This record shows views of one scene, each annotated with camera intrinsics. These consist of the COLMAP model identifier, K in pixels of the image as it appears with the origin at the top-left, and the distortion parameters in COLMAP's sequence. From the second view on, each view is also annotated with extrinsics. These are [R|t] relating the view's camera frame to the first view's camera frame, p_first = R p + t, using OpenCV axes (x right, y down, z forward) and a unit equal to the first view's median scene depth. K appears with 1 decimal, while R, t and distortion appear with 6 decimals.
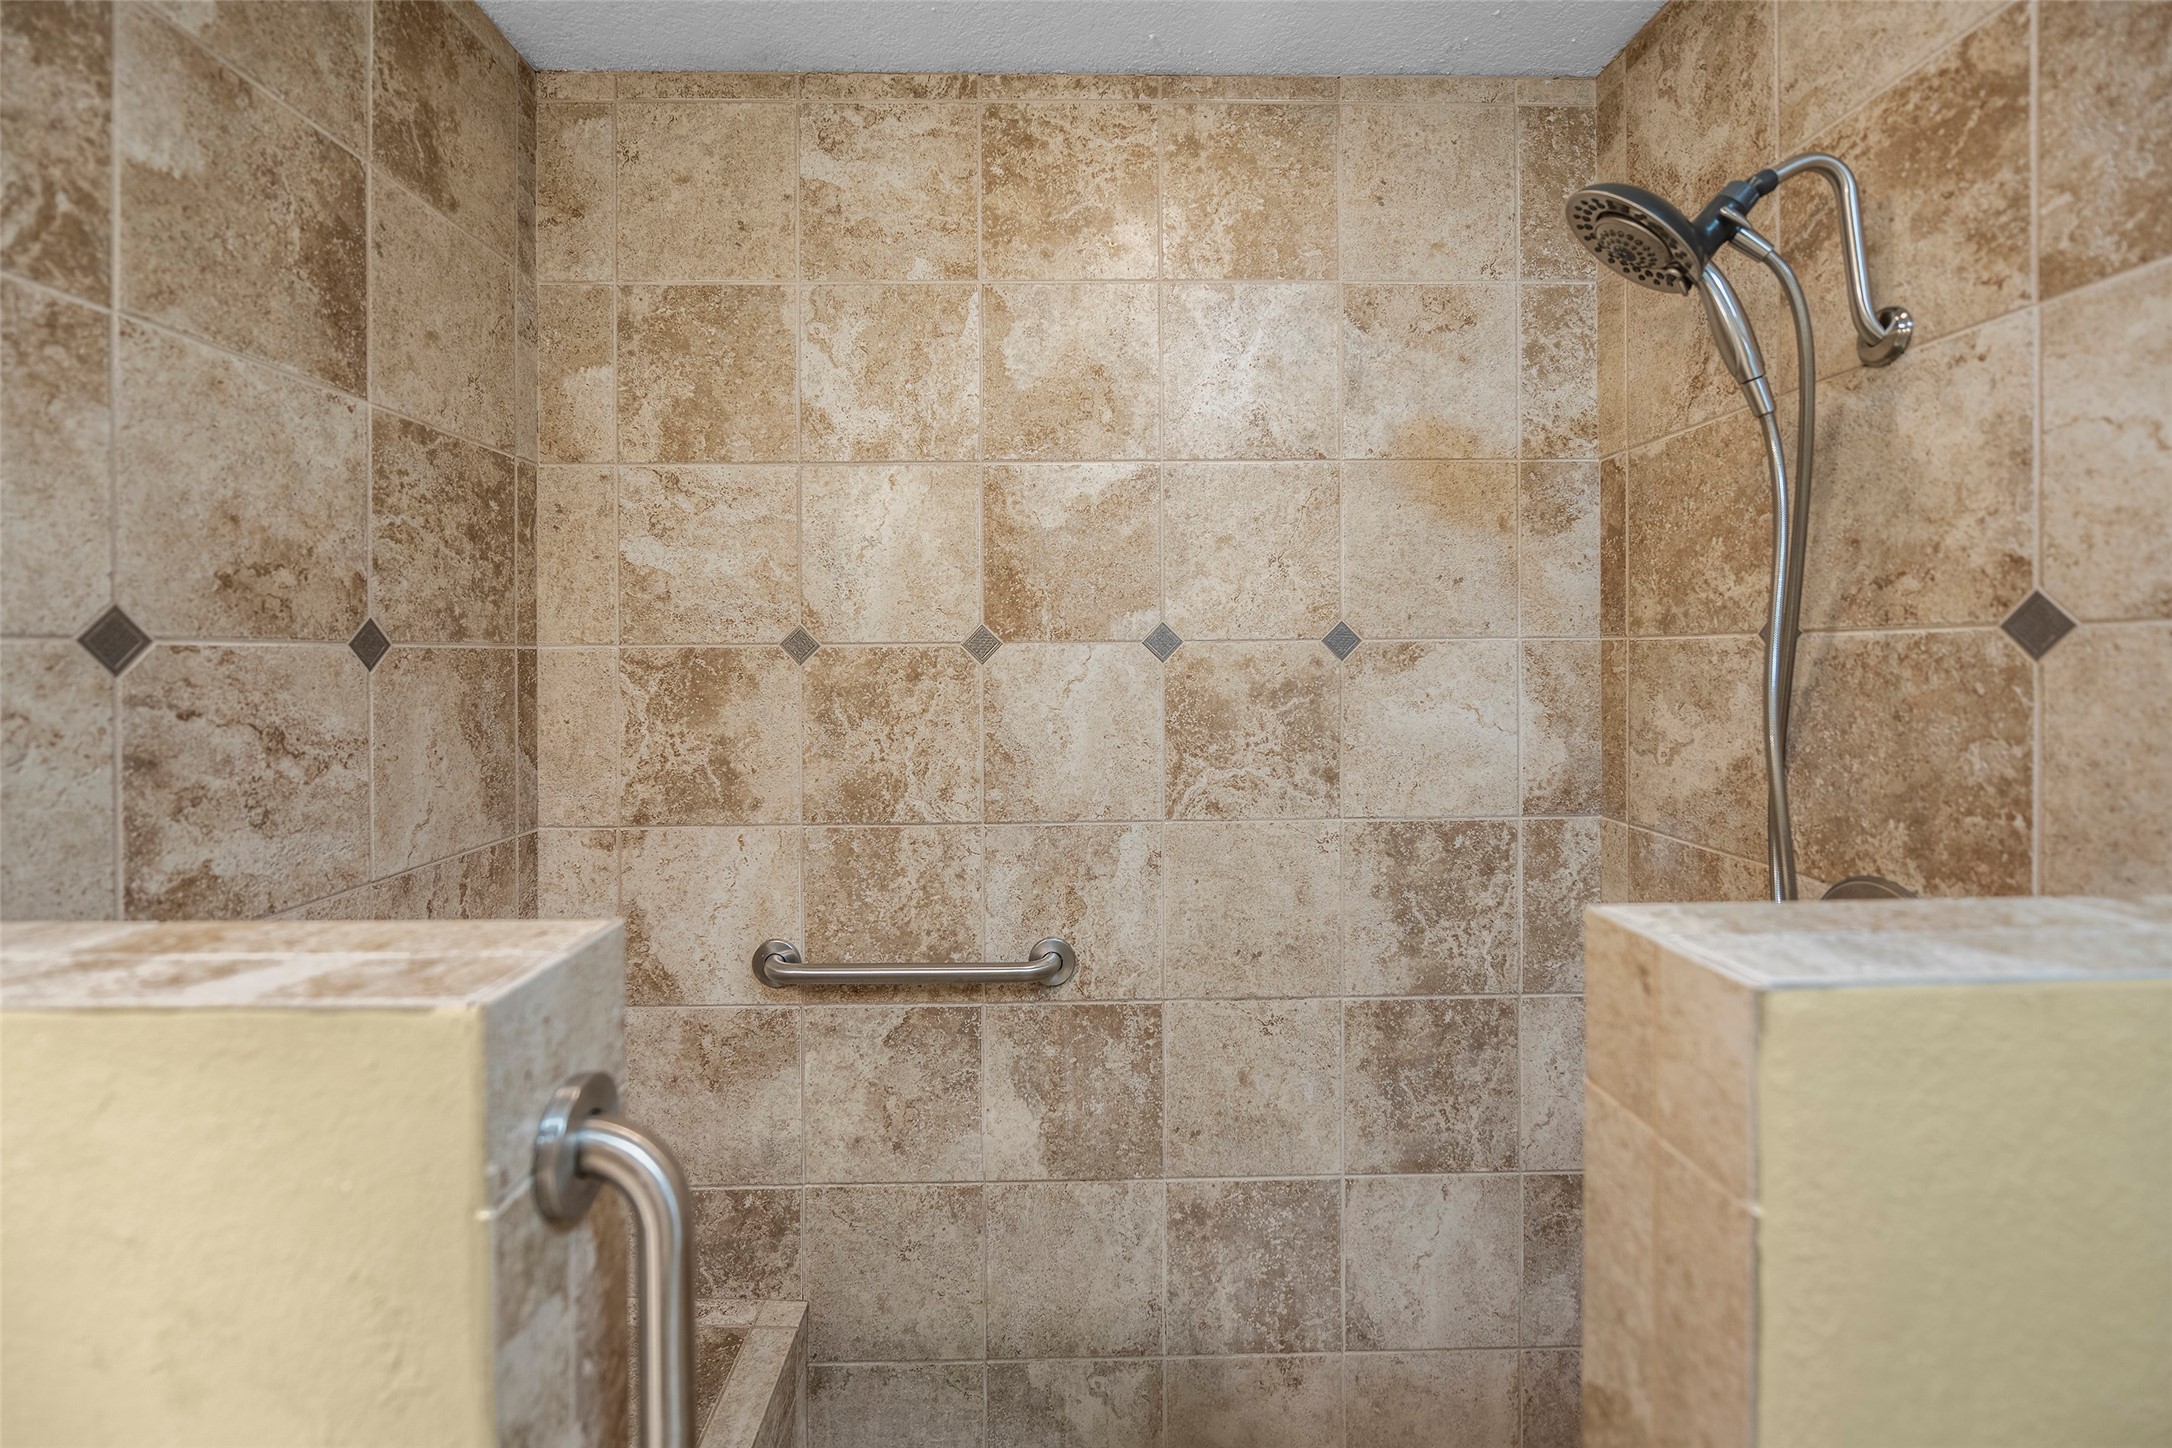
lens RADIAL K [[899.6, 0, 1084.9], [0, 899.6, 658.1], [0, 0, 1]] dist [-0.005188, -0.000559]
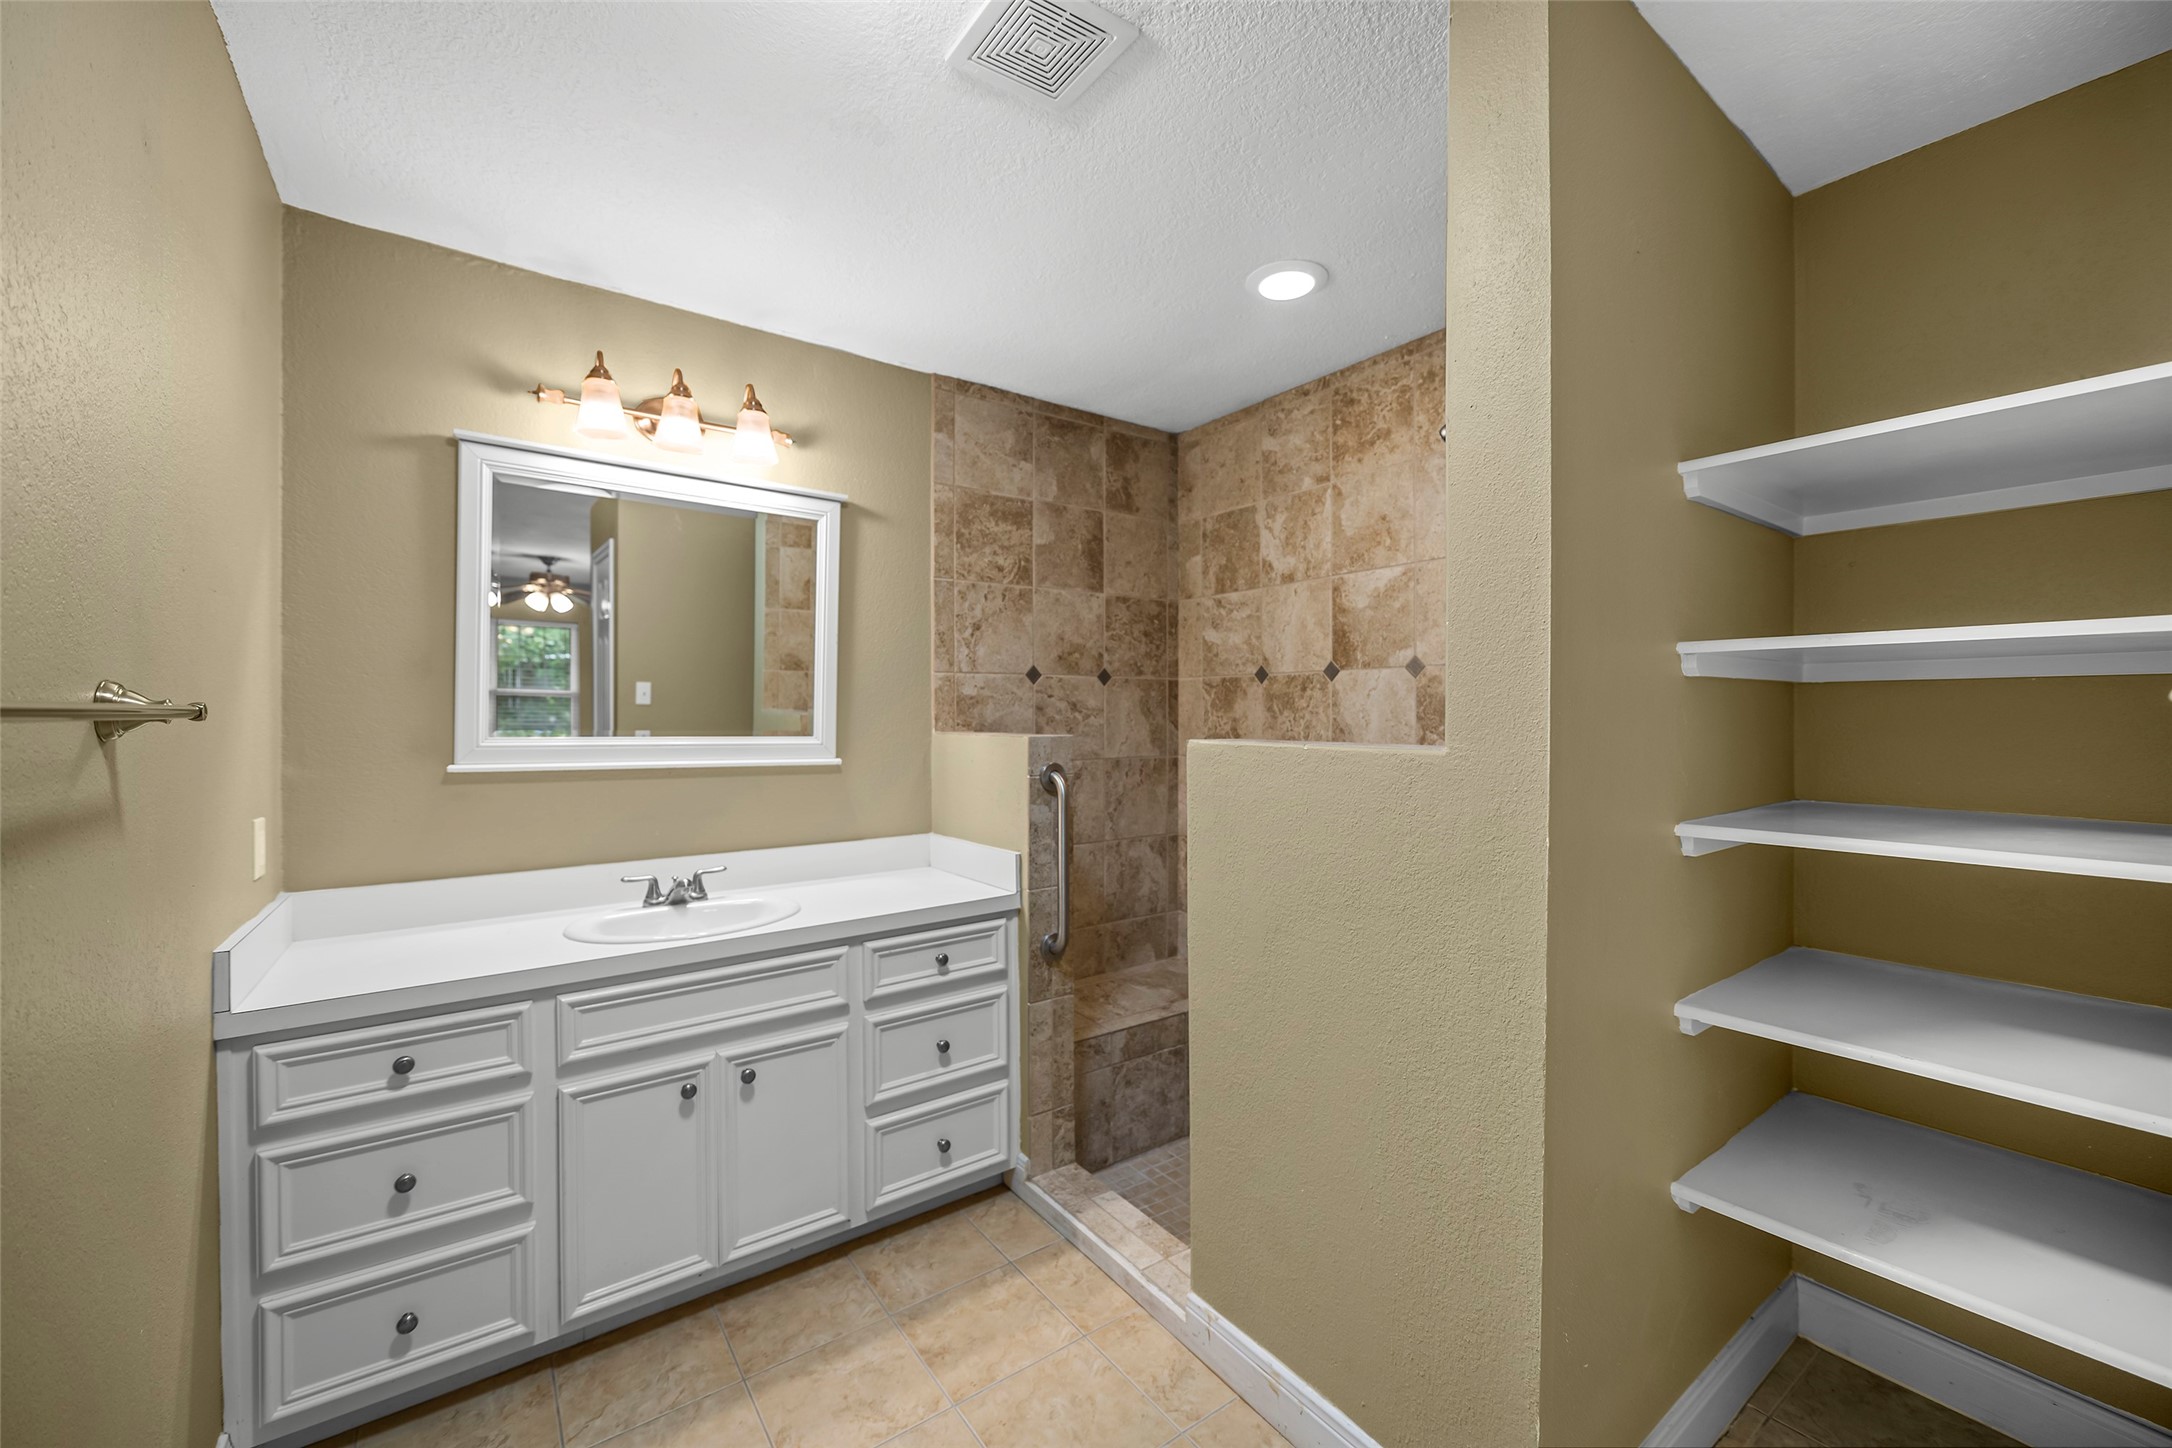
lens RADIAL K [[856.1, 0, 1087.9], [0, 856.1, 711.0], [0, 0, 1]] dist [0.000348, -0.000025]
pose [[0.568699, 0.004752, -0.822532, 1.096905], [-0.003599, 0.999988, 0.003288, 0.065220], [0.822538, 0.001090, 0.568709, -0.468773]]
